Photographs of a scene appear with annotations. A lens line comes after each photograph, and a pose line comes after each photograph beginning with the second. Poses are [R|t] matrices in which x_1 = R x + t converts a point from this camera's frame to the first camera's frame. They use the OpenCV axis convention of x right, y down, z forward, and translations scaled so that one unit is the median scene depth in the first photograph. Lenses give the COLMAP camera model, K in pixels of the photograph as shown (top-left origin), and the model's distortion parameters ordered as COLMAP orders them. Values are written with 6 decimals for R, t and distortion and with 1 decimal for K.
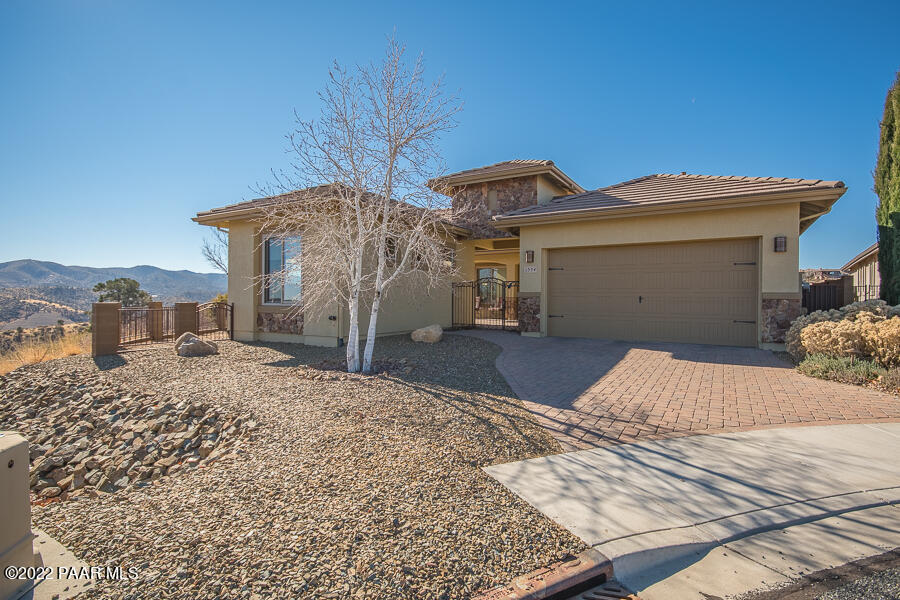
lens RADIAL K [[452.9, 0, 450.0], [0, 452.9, 300.0], [0, 0, 1]] dist [0.014750, 0.000777]
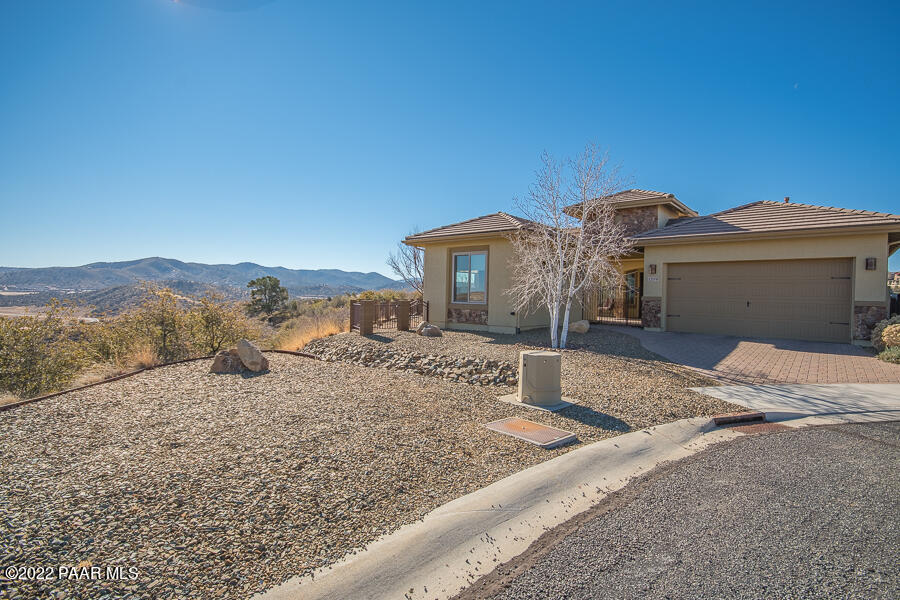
lens RADIAL K [[453.0, 0, 450.0], [0, 453.0, 300.0], [0, 0, 1]] dist [0.028116, -0.000833]
pose [[0.989515, 0.015980, -0.143541, -0.249527], [-0.014853, 0.999850, 0.008921, -0.012795], [0.143662, -0.006696, 0.989604, -0.440164]]
